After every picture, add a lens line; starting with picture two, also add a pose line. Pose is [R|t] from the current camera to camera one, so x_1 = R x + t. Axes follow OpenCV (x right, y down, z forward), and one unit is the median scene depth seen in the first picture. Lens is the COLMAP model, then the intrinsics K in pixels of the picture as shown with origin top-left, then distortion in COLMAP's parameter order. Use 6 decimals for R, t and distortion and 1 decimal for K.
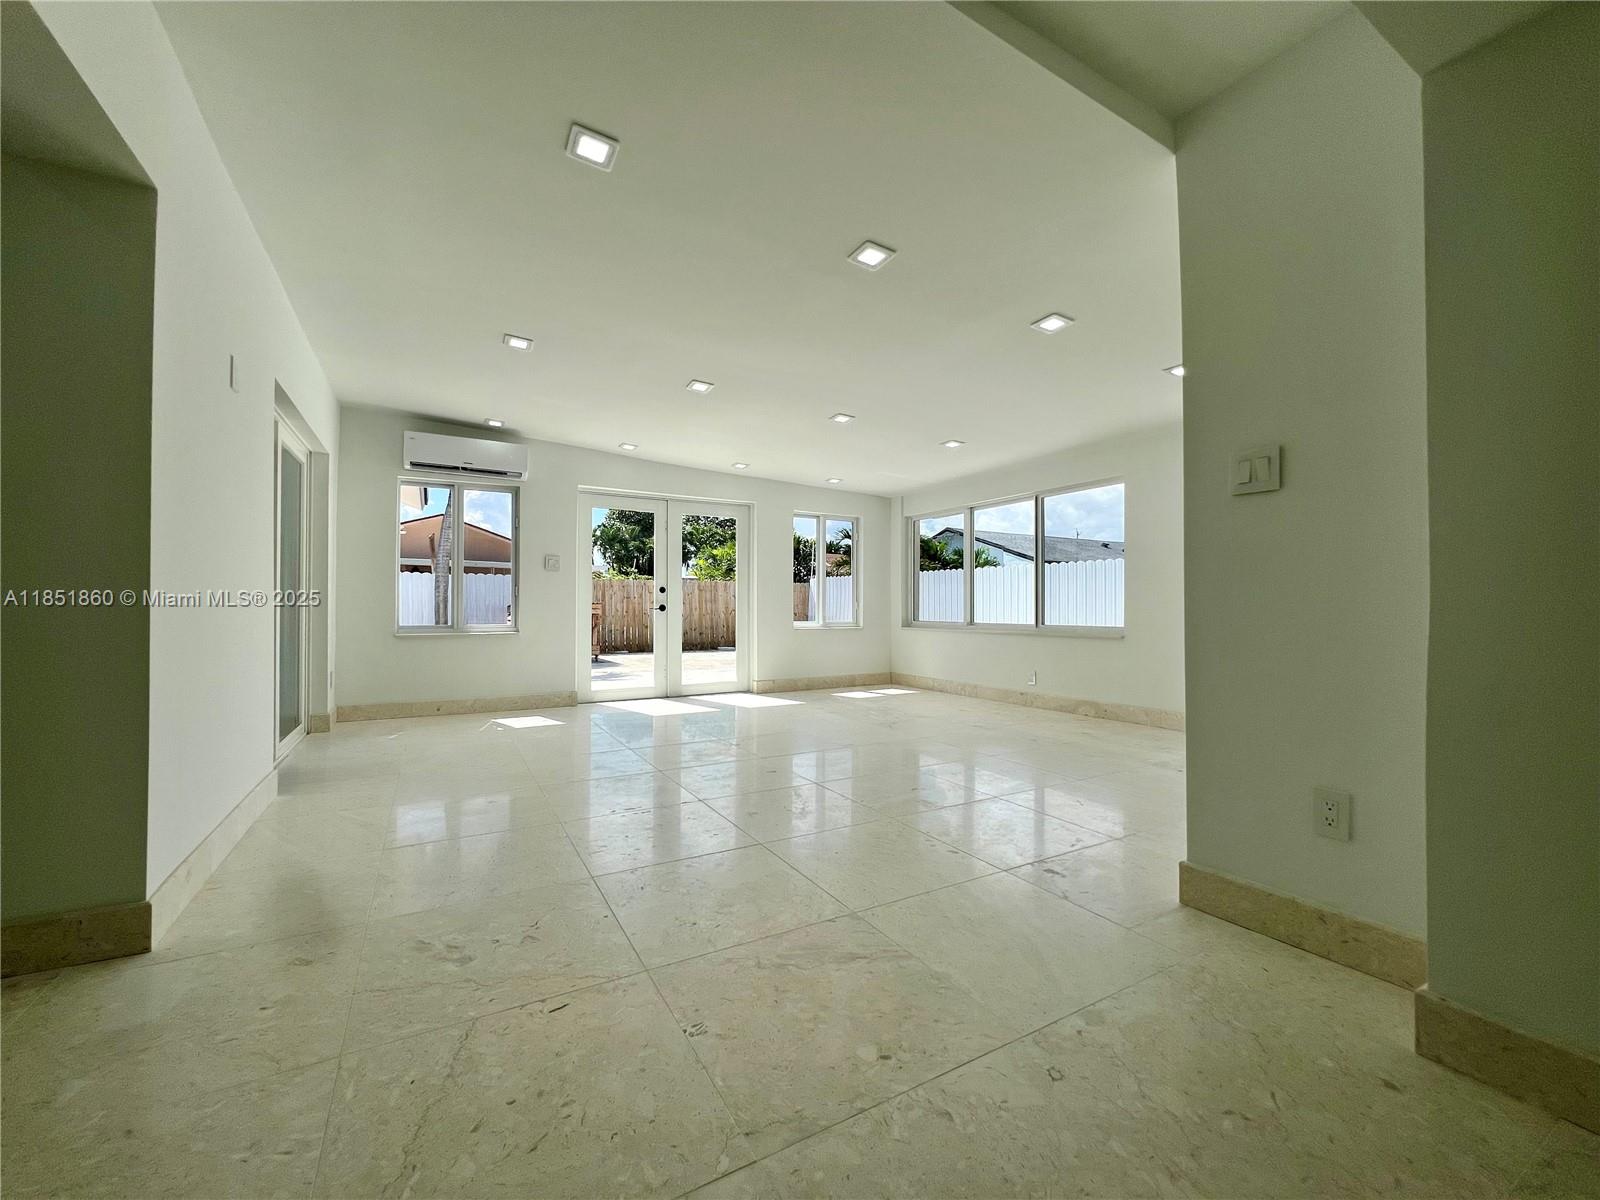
lens RADIAL K [[643.7, 0, 807.5], [0, 643.7, 594.2], [0, 0, 1]] dist [0.001699, 0.000030]
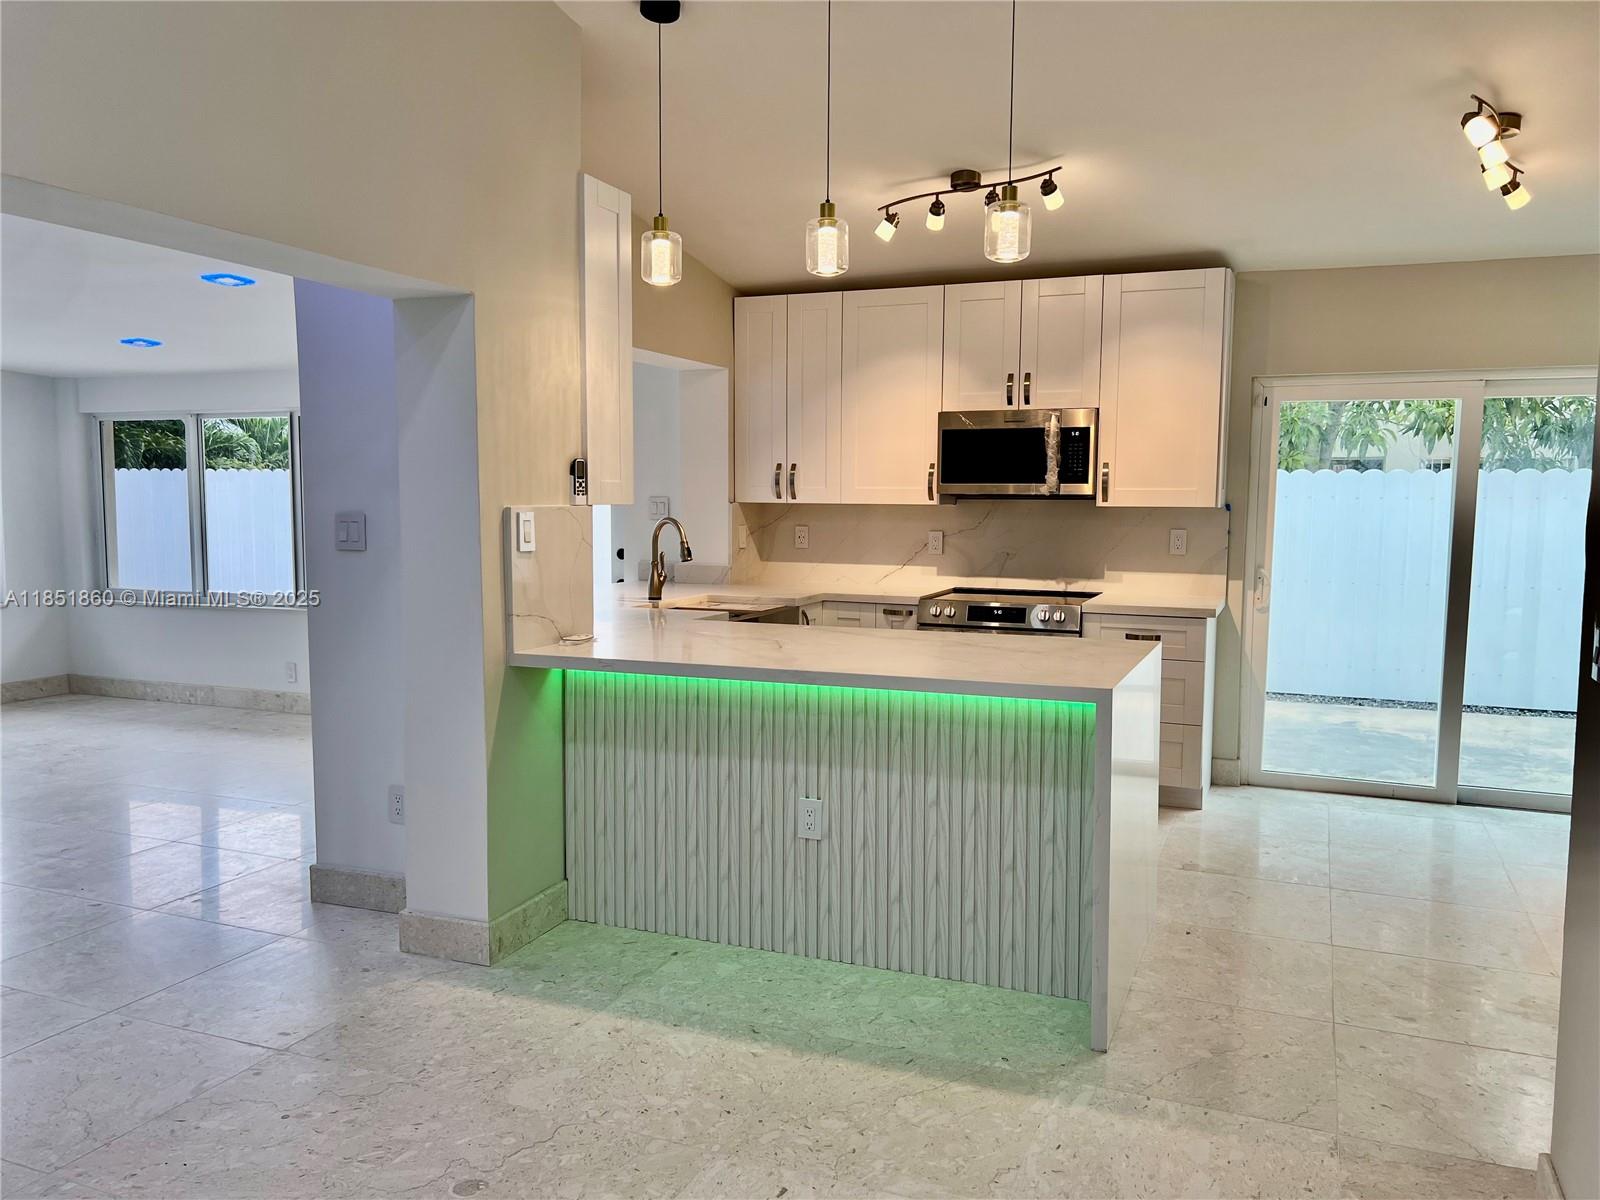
lens RADIAL K [[1207.1, 0, 806.7], [0, 1207.1, 604.6], [0, 0, 1]] dist [0.070249, -0.094979]
pose [[0.802042, -0.054711, 0.594757, 0.006865], [-0.012733, 0.994003, 0.108609, -0.092193], [-0.597132, -0.094682, 0.796536, -0.380616]]
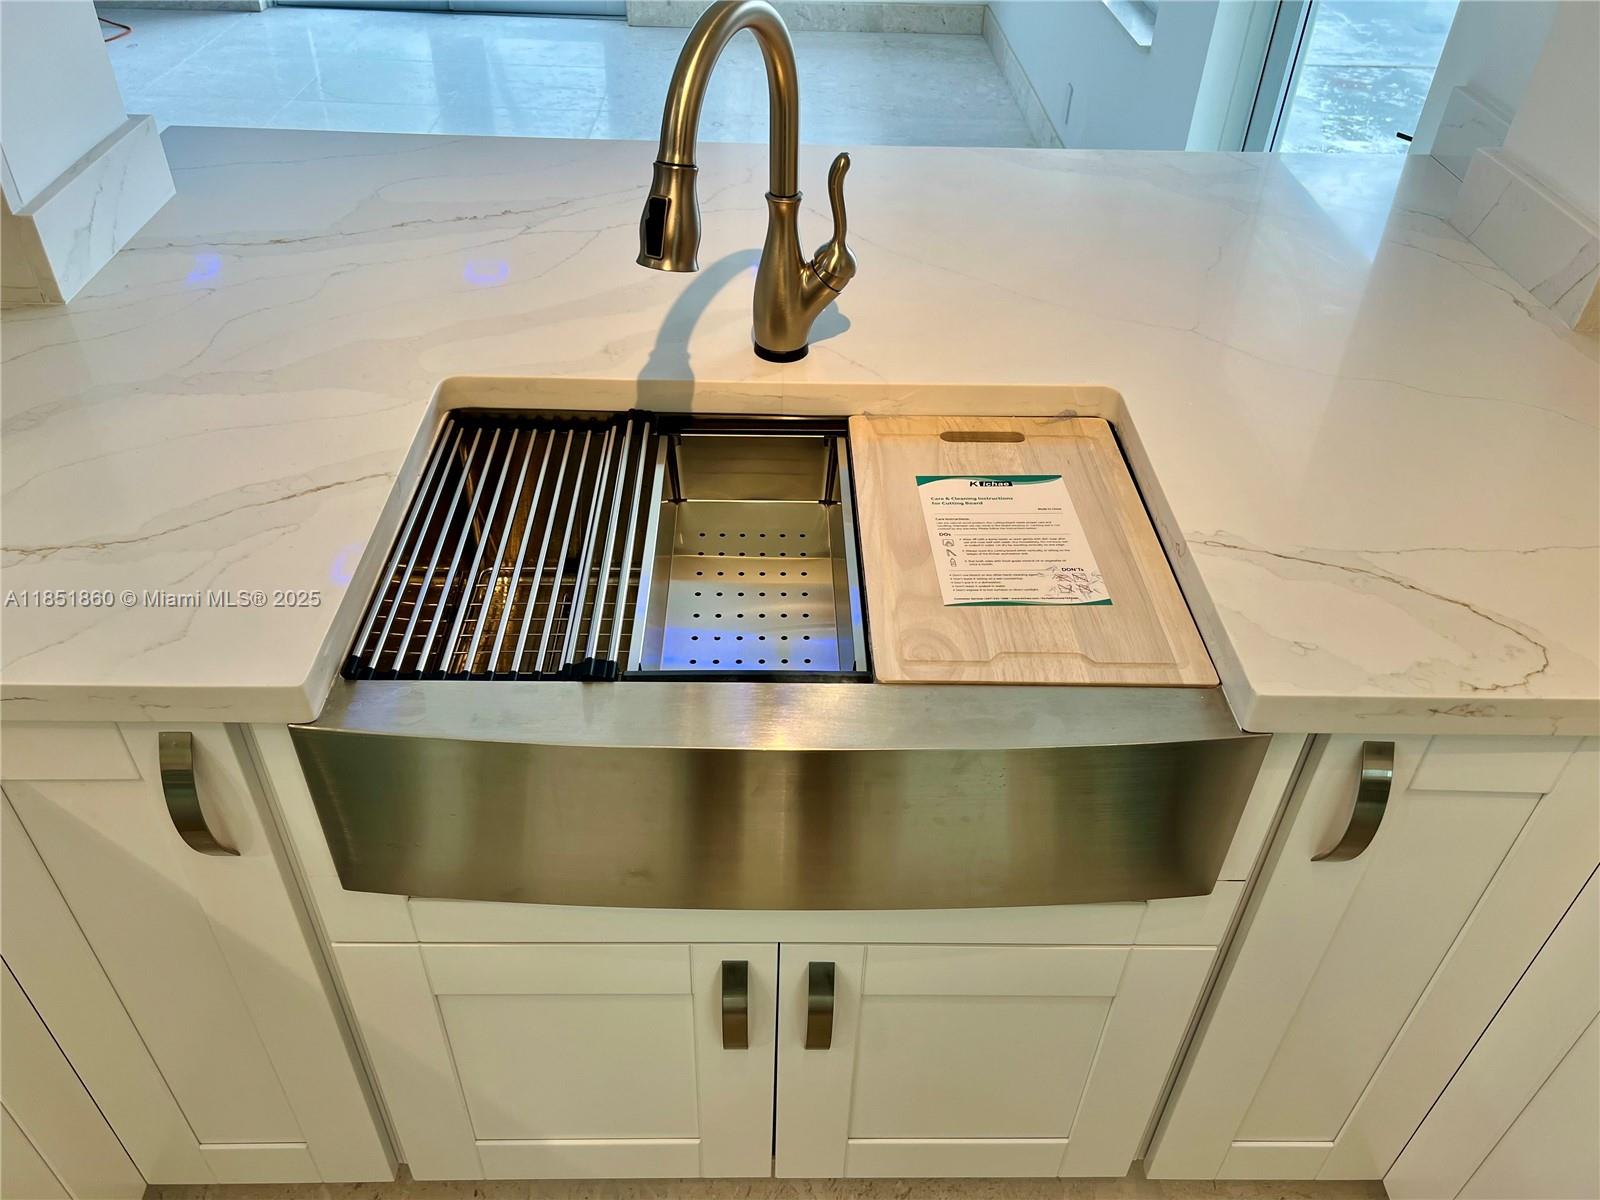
lens RADIAL K [[1228.8, 0, 802.3], [0, 1228.8, 633.1], [0, 0, 1]] dist [0.056335, -0.080800]
pose [[0.864838, 0.334042, -0.374796, 0.550387], [-0.012444, 0.760562, 0.649146, -0.101632], [0.501898, -0.556742, 0.661919, 0.227867]]
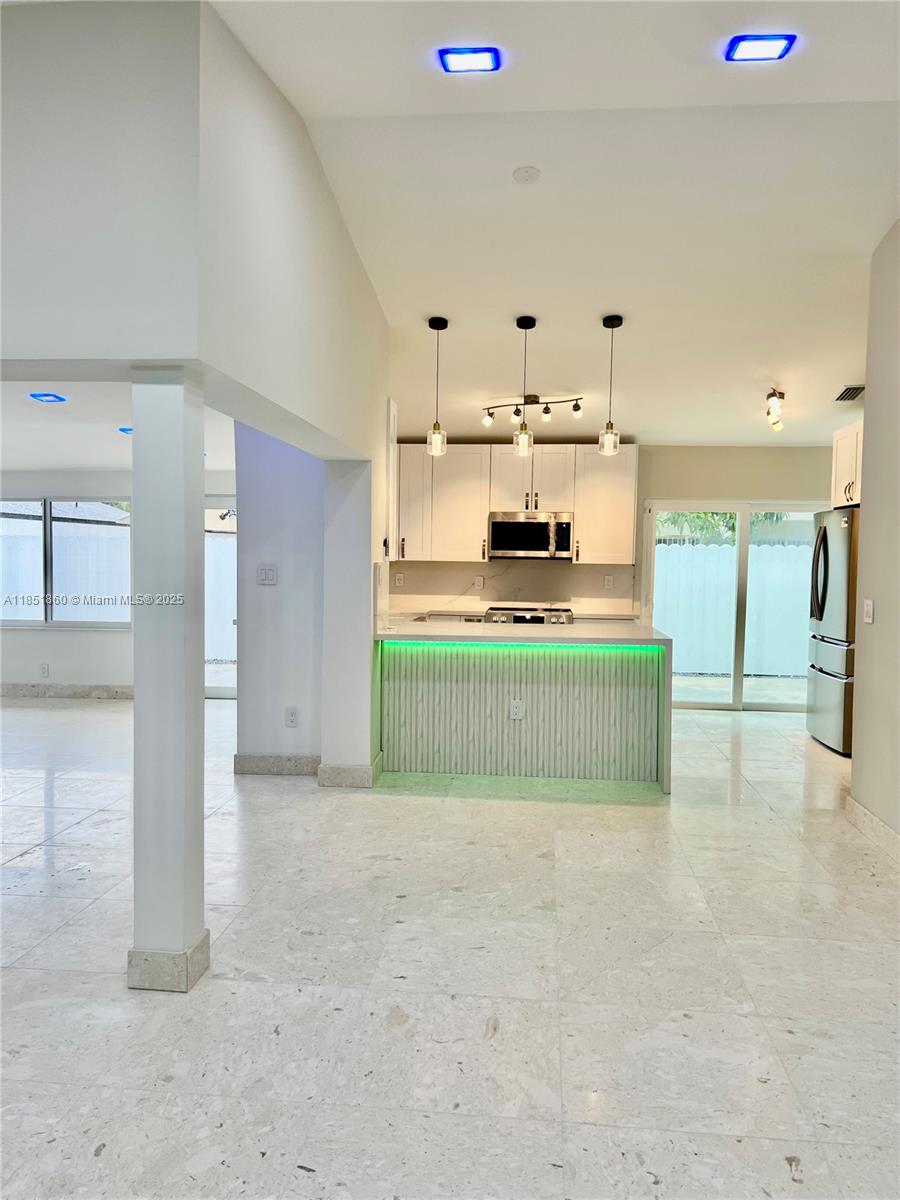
lens RADIAL K [[905.3, 0, 446.3], [0, 905.3, 603.5], [0, 0, 1]] dist [0.070249, -0.094979]
pose [[0.599973, -0.038197, 0.799108, -0.435597], [-0.025289, 0.997455, 0.066664, -0.094199], [-0.799621, -0.060205, 0.597480, -0.416142]]
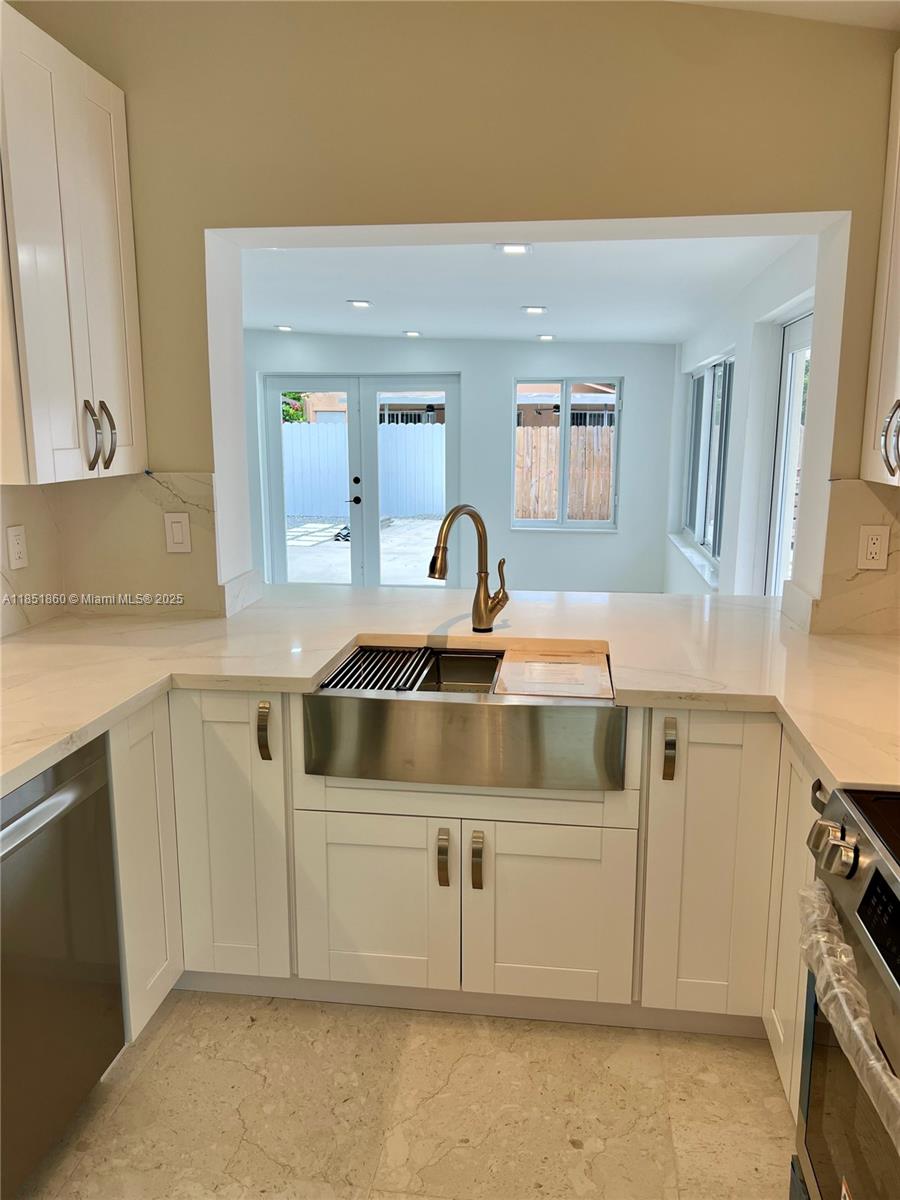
lens RADIAL K [[906.5, 0, 451.1], [0, 906.5, 602.2], [0, 0, 1]] dist [0.060937, -0.068829]
pose [[0.782447, 0.115147, -0.611978, 0.697126], [0.013450, 0.979401, 0.201477, -0.097067], [0.622572, -0.165876, 0.764781, 0.064562]]
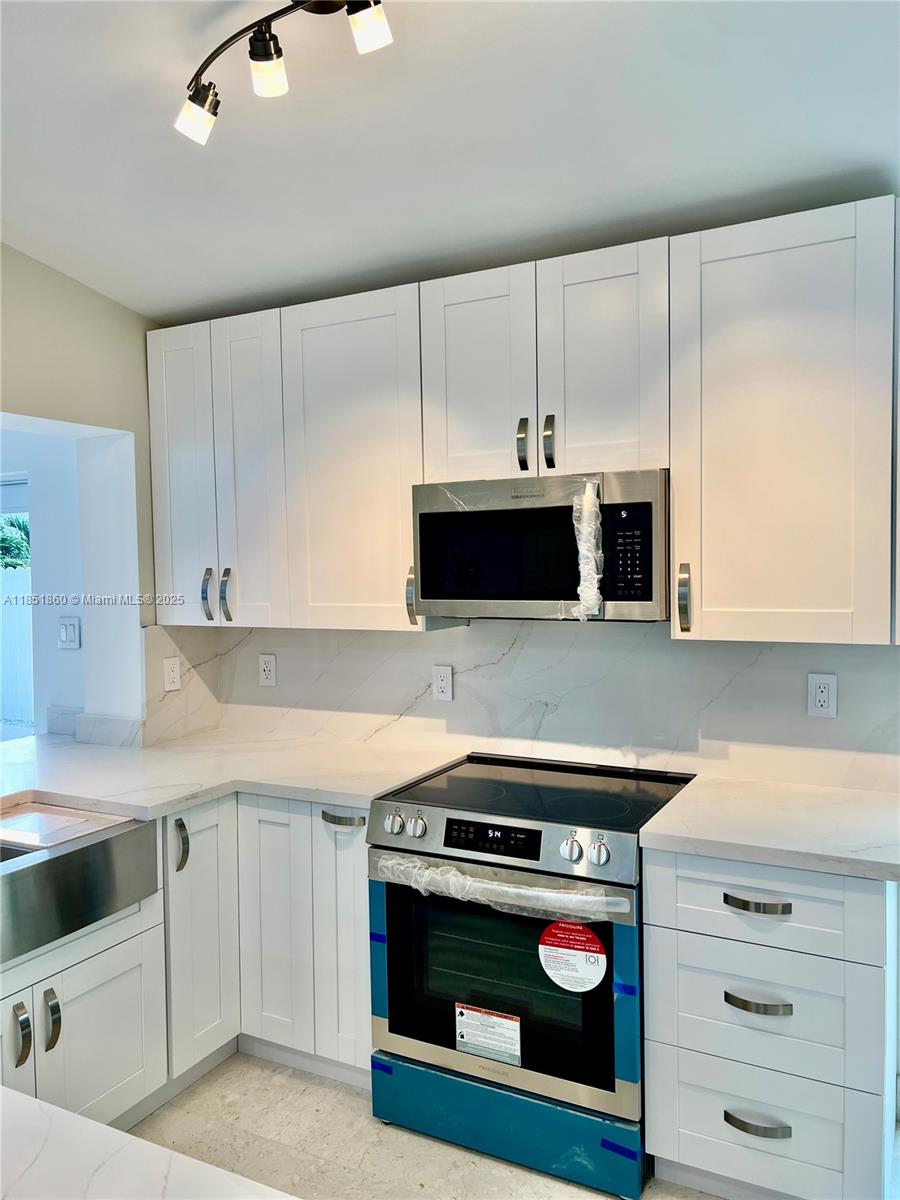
lens RADIAL K [[906.5, 0, 451.1], [0, 906.5, 602.2], [0, 0, 1]] dist [0.060937, -0.068829]
pose [[0.855614, -0.039764, 0.516085, 0.453817], [0.010897, 0.998208, 0.058846, -0.109781], [-0.517500, -0.044726, 0.854513, -0.056293]]
